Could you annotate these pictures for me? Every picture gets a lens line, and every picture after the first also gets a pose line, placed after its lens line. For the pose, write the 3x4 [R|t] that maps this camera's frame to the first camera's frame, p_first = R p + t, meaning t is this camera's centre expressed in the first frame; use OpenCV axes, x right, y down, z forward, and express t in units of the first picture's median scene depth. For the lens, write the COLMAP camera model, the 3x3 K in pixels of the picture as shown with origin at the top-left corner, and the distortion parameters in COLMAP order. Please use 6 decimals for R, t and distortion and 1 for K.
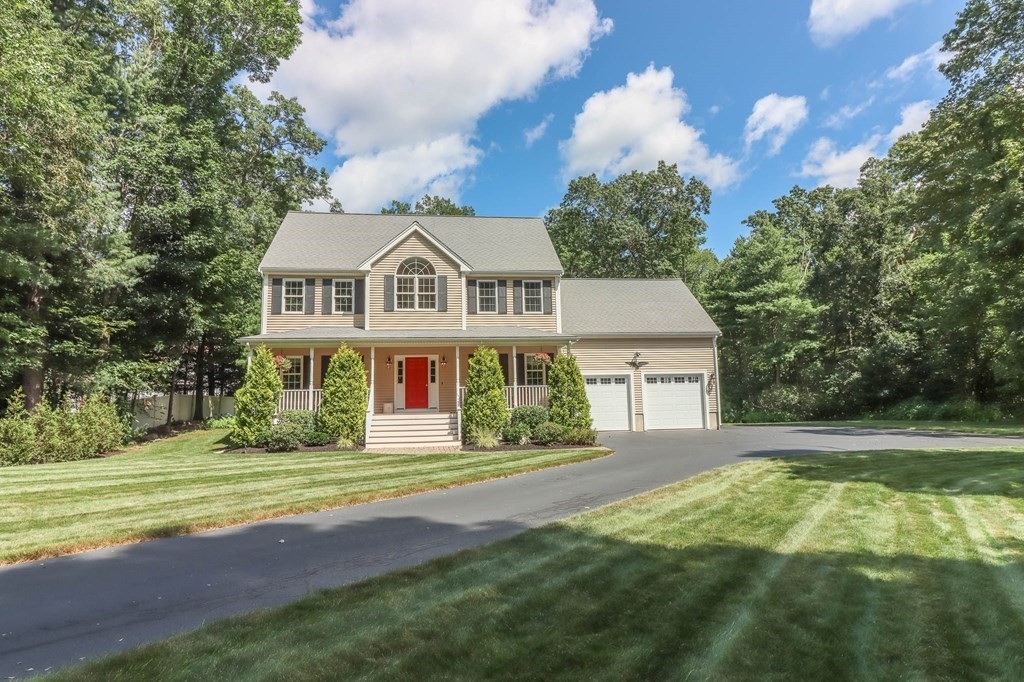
lens RADIAL K [[567.4, 0, 511.2], [0, 567.4, 337.4], [0, 0, 1]] dist [0.000547, 0.000001]
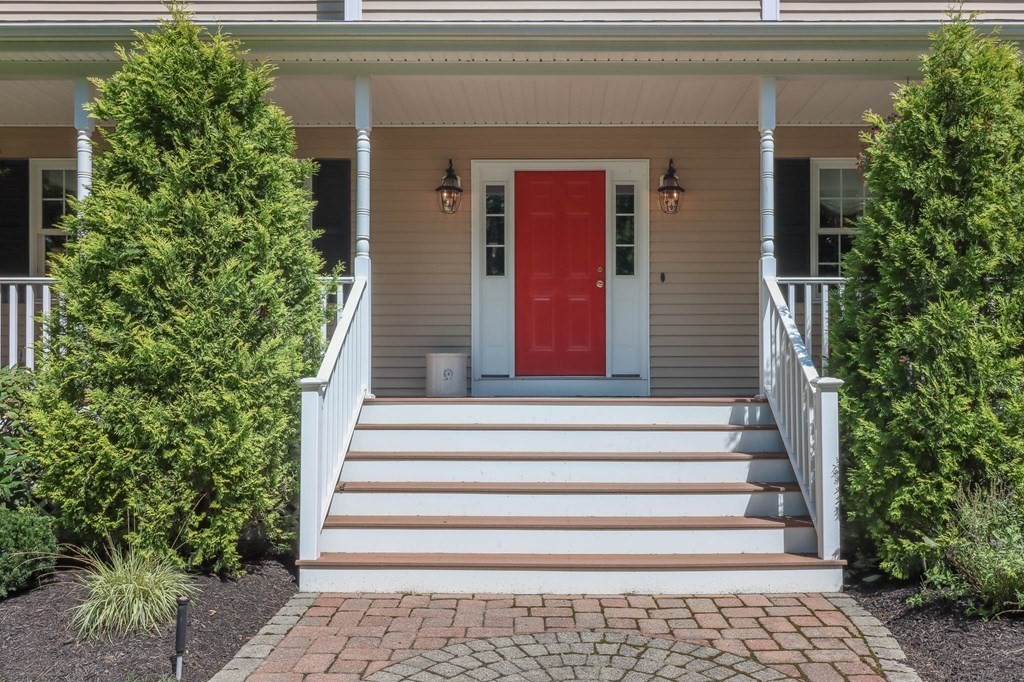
lens RADIAL K [[862.0, 0, 512.3], [0, 862.0, 343.4], [0, 0, 1]] dist [-0.000534, 0.000732]
pose [[0.983612, 0.011280, -0.179943, -0.122631], [0.002875, 0.996933, 0.078208, 0.082915], [0.180273, -0.077443, 0.980563, 0.642779]]
